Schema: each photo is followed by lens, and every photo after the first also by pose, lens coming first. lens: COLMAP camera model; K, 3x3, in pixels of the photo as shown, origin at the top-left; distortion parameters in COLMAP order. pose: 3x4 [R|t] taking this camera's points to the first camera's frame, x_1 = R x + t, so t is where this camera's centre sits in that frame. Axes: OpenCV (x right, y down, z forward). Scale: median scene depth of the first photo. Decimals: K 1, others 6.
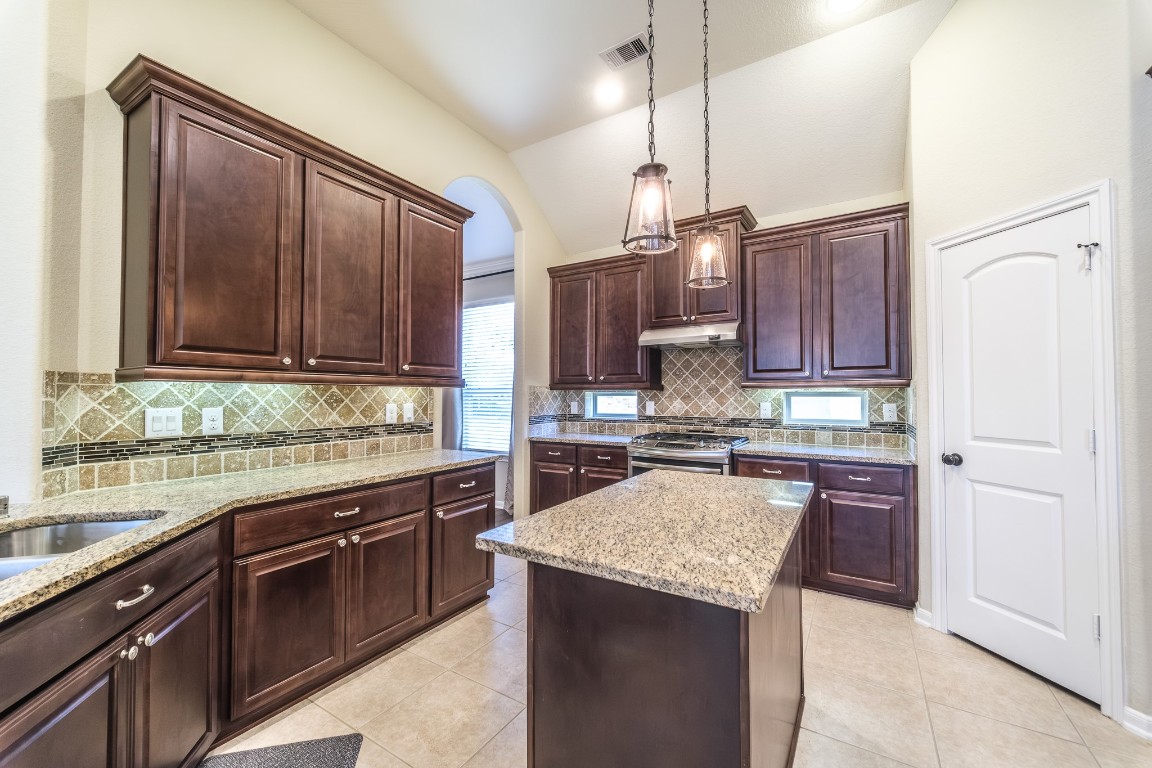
lens RADIAL K [[460.5, 0, 568.2], [0, 460.5, 384.1], [0, 0, 1]] dist [0.004237, -0.000735]
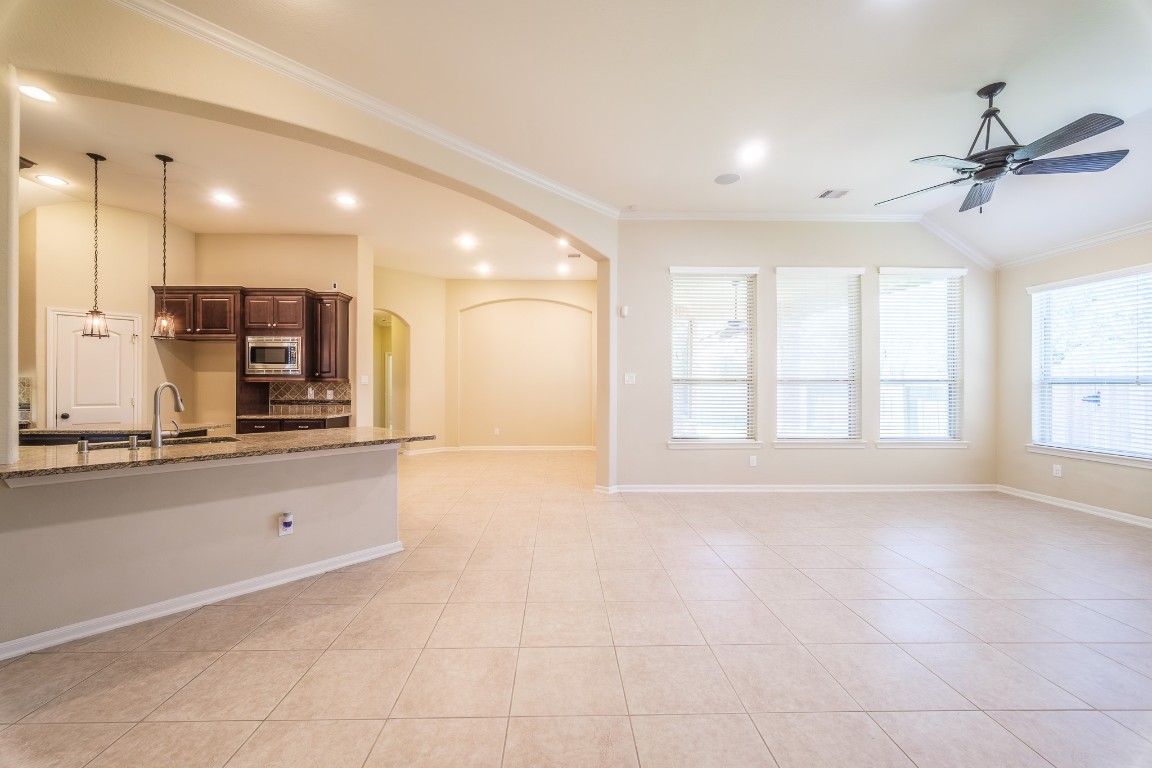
lens RADIAL K [[455.4, 0, 569.8], [0, 455.4, 384.5], [0, 0, 1]] dist [0.003633, -0.000406]
pose [[-0.557102, 0.006188, 0.830421, -2.075078], [-0.020697, 0.999558, -0.021333, 0.013483], [-0.830186, -0.029072, -0.556728, 0.235571]]
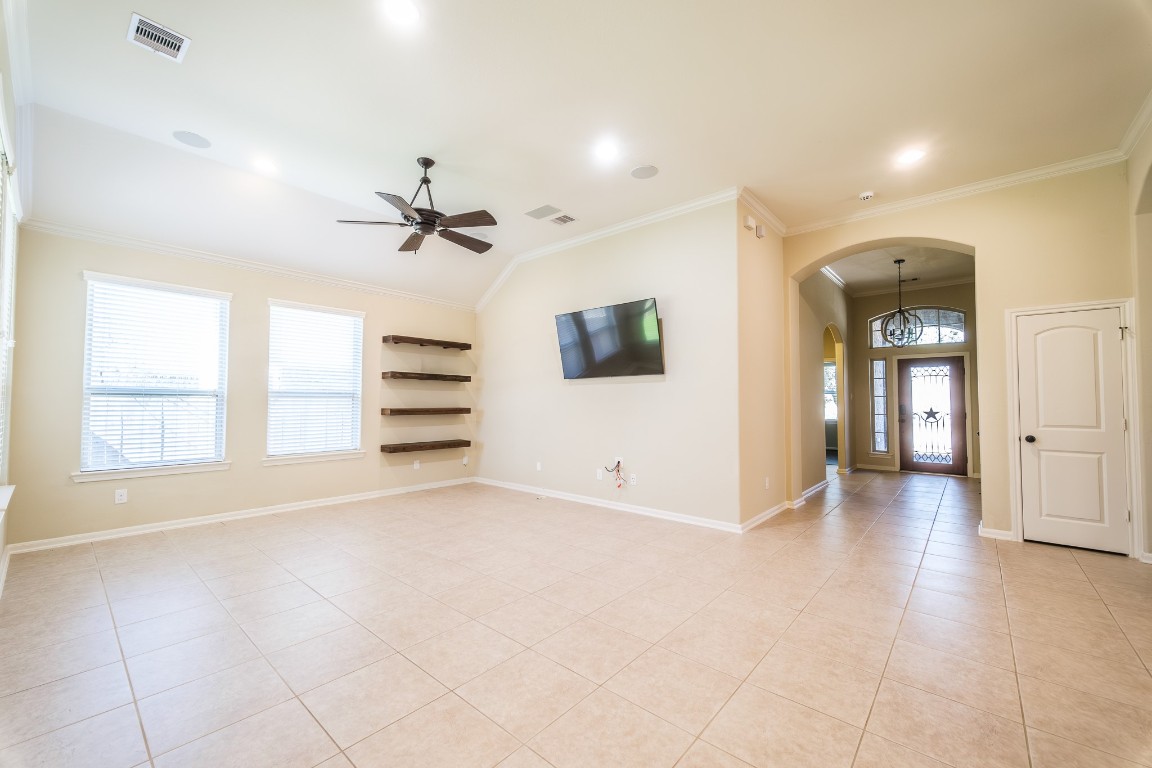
lens RADIAL K [[455.5, 0, 563.2], [0, 455.5, 387.1], [0, 0, 1]] dist [0.007835, -0.000186]
pose [[-0.164910, -0.026520, -0.985952, -0.210578], [0.022453, 0.999278, -0.030634, -0.017899], [0.986053, -0.027189, -0.164196, -0.700634]]
